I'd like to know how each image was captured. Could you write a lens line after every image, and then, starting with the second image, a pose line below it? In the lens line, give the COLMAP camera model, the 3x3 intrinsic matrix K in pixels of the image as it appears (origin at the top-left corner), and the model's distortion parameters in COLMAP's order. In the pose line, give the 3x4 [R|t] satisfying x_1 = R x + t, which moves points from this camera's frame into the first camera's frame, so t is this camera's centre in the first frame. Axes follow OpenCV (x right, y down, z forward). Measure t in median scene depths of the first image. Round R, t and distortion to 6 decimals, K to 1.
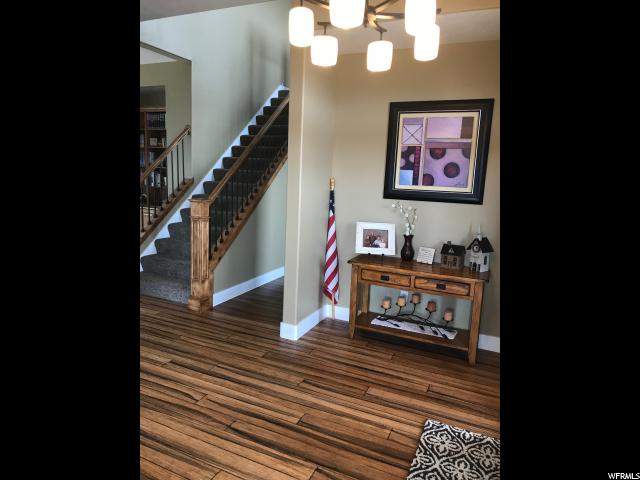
lens RADIAL K [[389.8, 0, 324.9], [0, 389.8, 233.9], [0, 0, 1]] dist [0.017495, -0.008612]
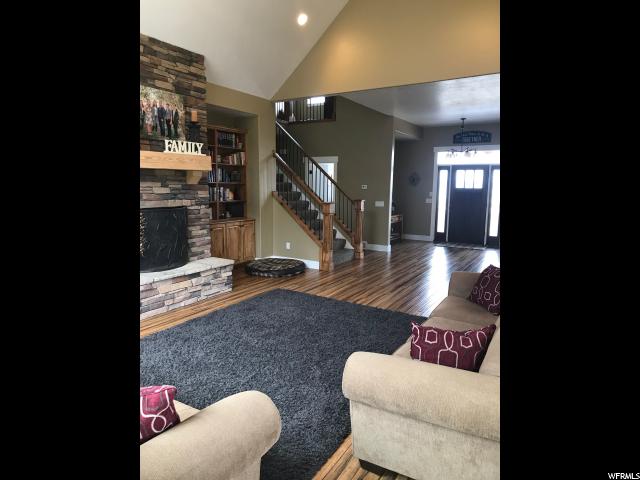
lens RADIAL K [[389.8, 0, 324.6], [0, 389.8, 238.0], [0, 0, 1]] dist [0.017495, -0.008612]
pose [[0.123380, -0.182577, 0.975419, -2.691629], [0.145309, 0.975659, 0.164242, -0.293875], [-0.981663, 0.121473, 0.146906, 1.102816]]
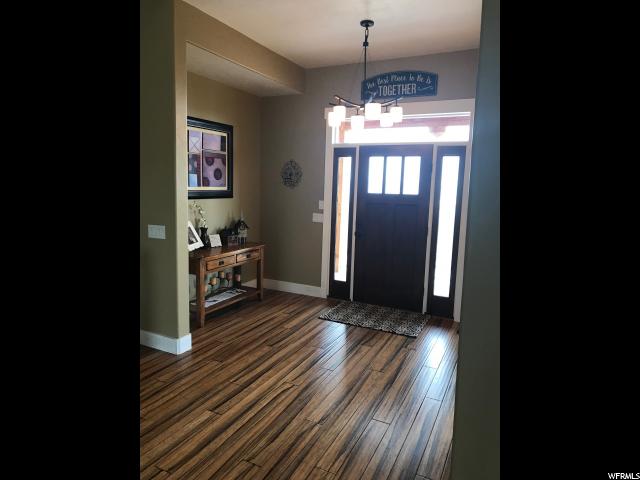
lens RADIAL K [[389.8, 0, 314.7], [0, 389.8, 237.4], [0, 0, 1]] dist [0.017495, -0.008612]
pose [[0.051977, -0.177848, 0.982684, -1.053871], [0.126614, 0.977247, 0.170167, -0.141907], [-0.990589, 0.115577, 0.073313, 0.619422]]
